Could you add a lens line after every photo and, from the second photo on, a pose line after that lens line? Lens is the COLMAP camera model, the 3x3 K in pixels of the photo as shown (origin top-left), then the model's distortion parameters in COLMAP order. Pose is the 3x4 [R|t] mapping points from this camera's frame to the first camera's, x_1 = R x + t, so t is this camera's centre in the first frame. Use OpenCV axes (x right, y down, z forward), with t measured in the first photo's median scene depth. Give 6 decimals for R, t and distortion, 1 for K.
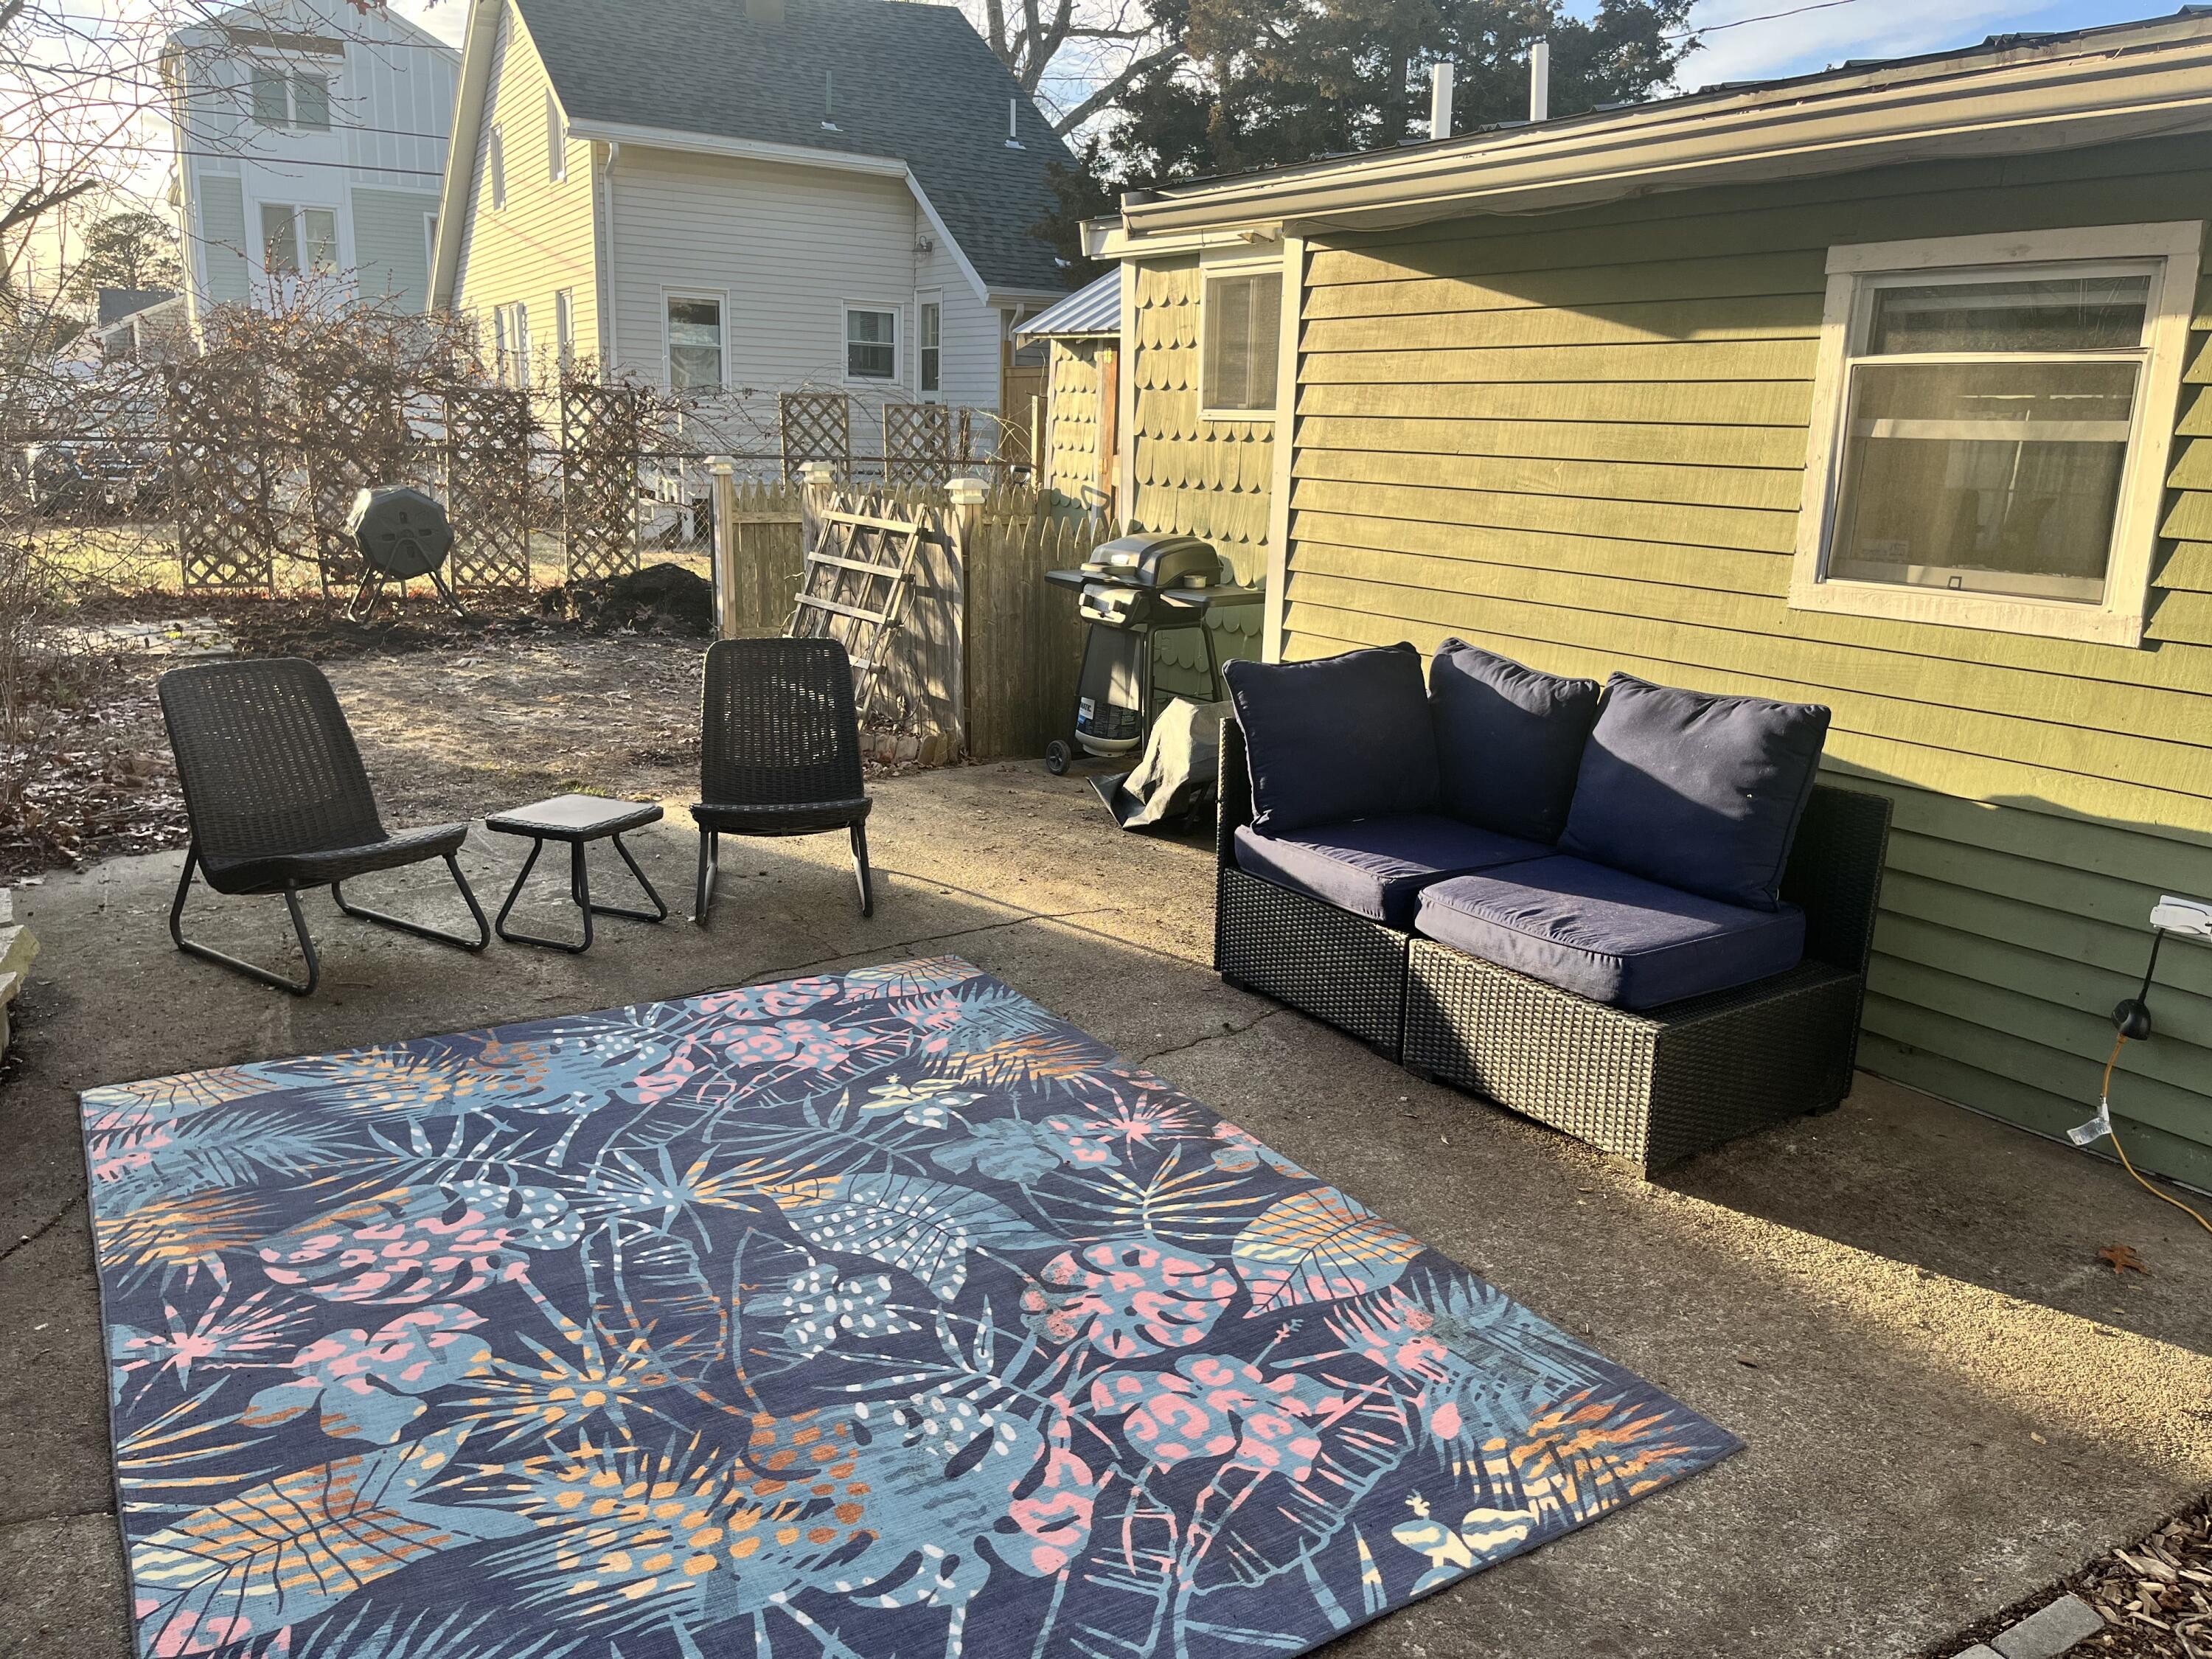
lens RADIAL K [[1673.7, 0, 1106.0], [0, 1673.7, 830.2], [0, 0, 1]] dist [0.070213, -0.096694]
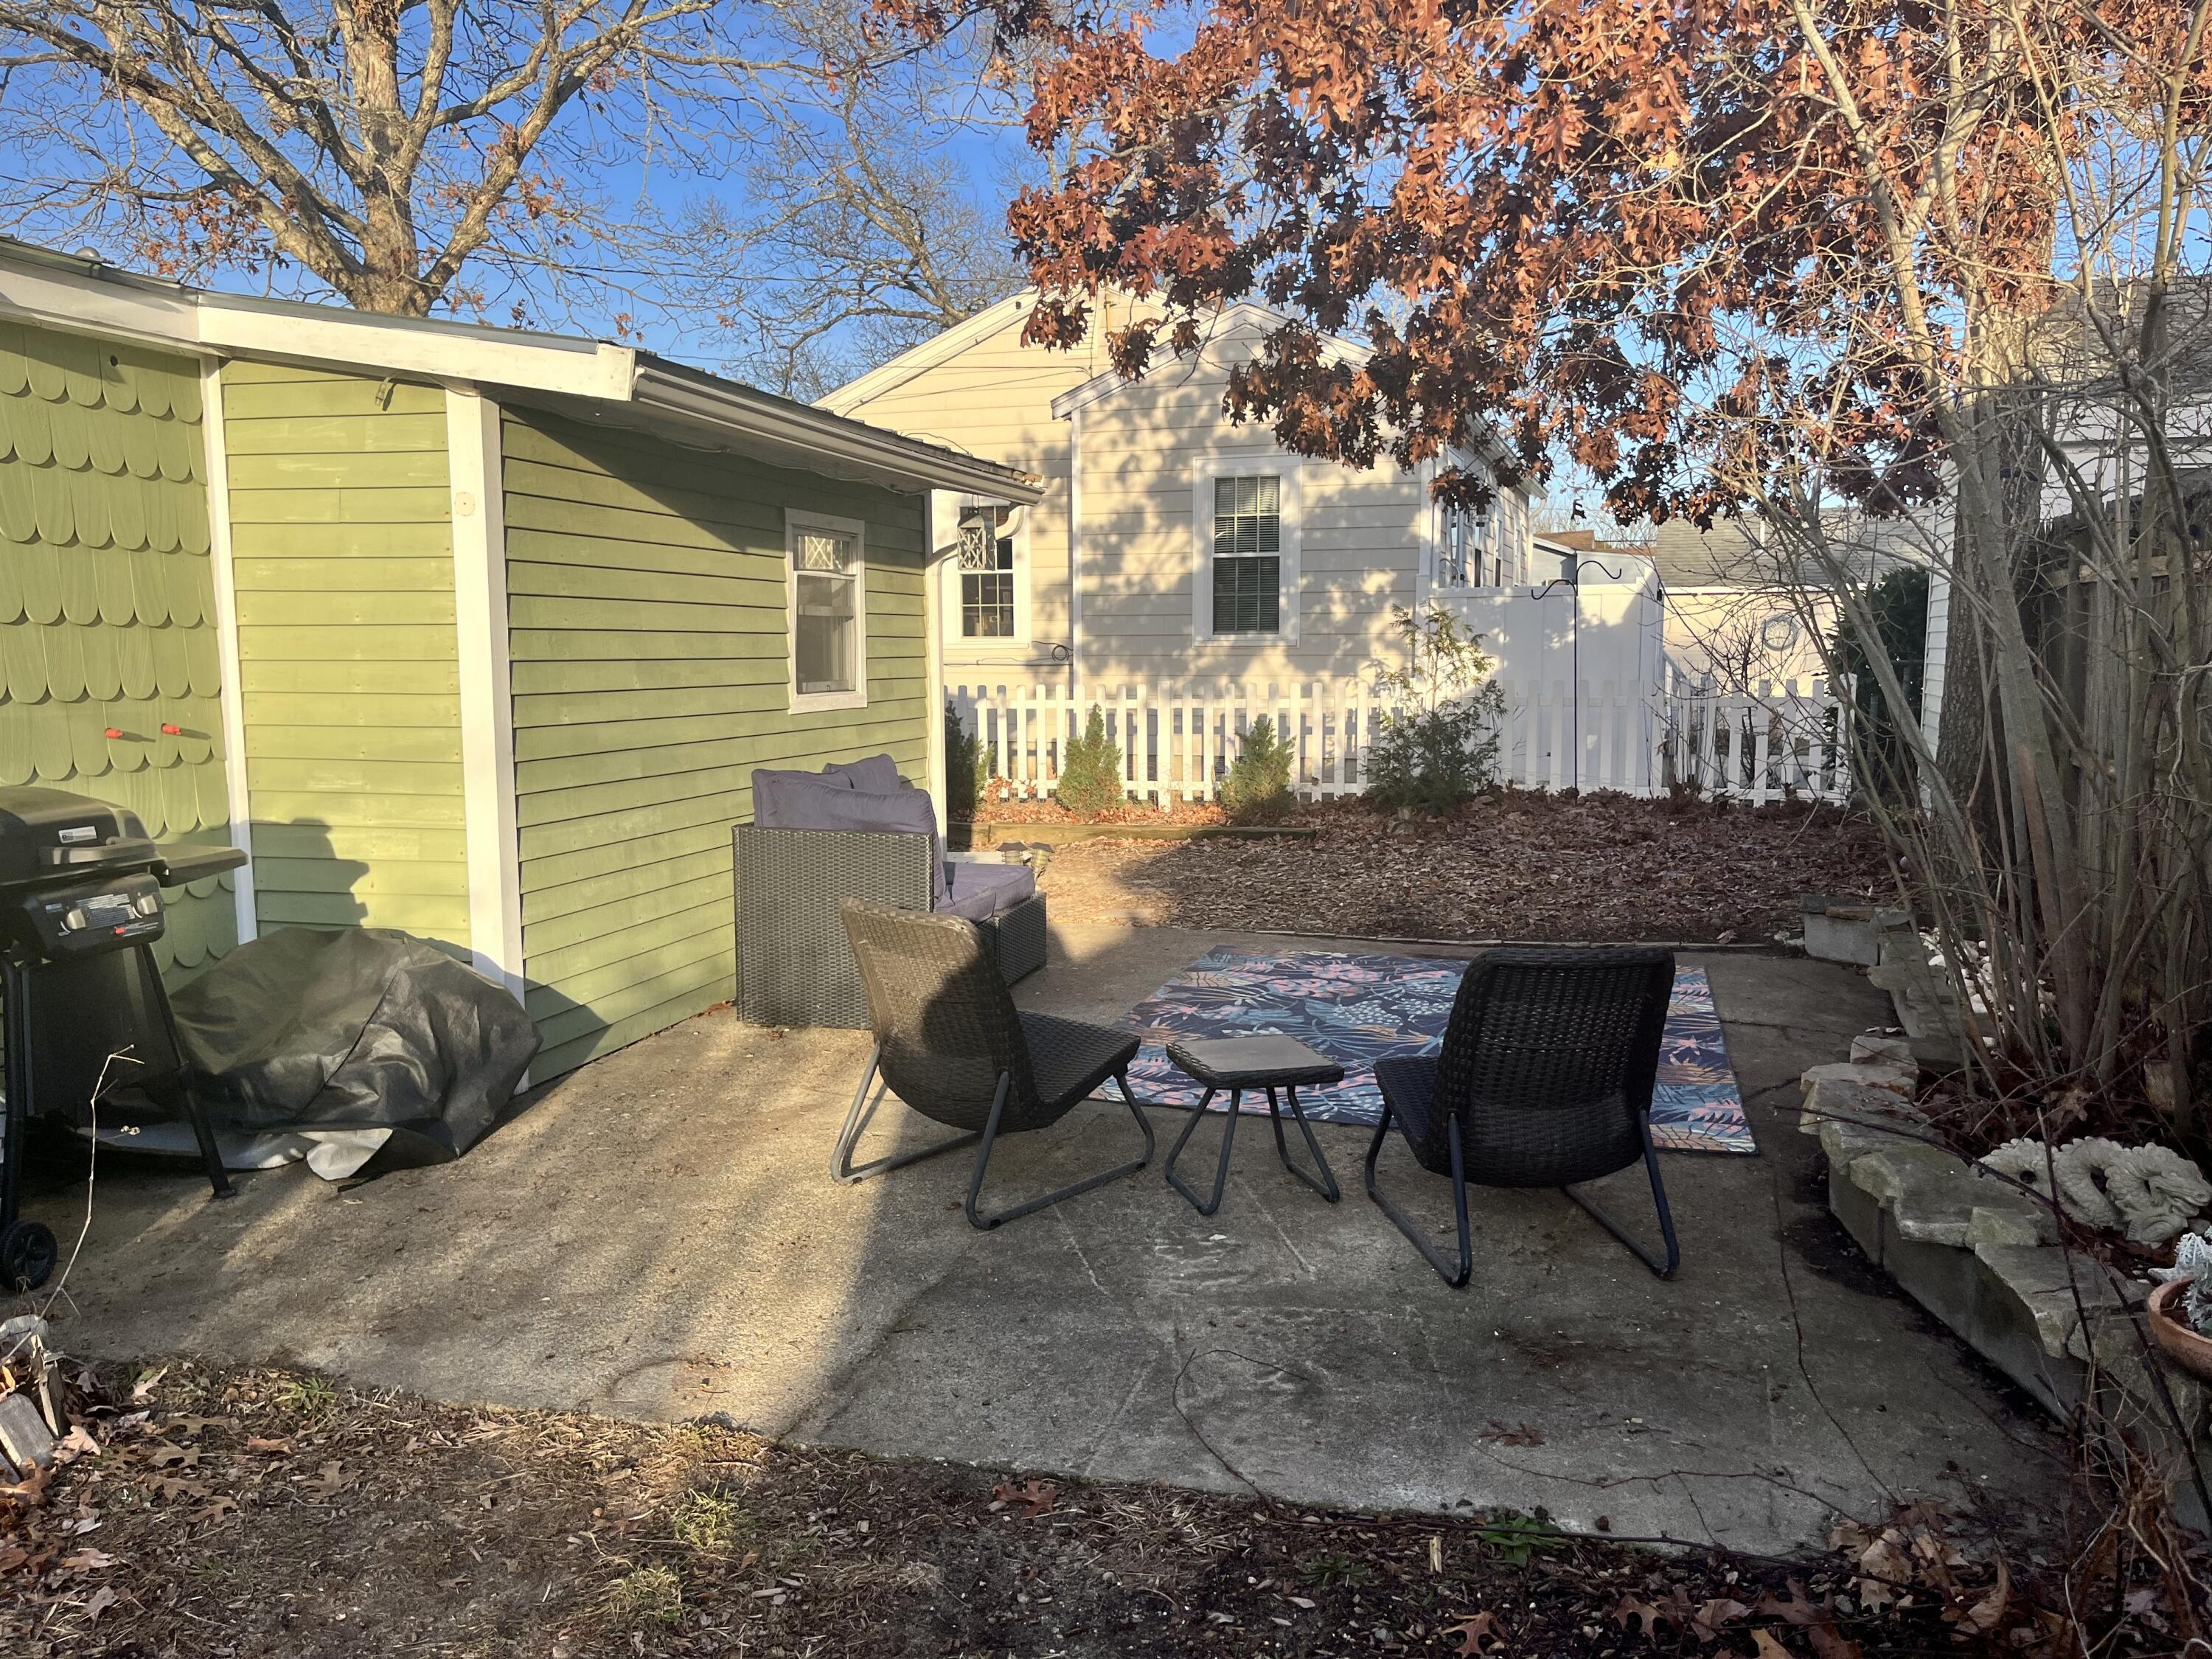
lens RADIAL K [[1673.7, 0, 1106.7], [0, 1673.7, 823.1], [0, 0, 1]] dist [0.070213, -0.096694]
pose [[-0.670751, -0.116633, 0.732454, -1.066561], [0.151006, 0.945397, 0.288827, -0.471124], [-0.726147, 0.304336, -0.616514, 1.867078]]
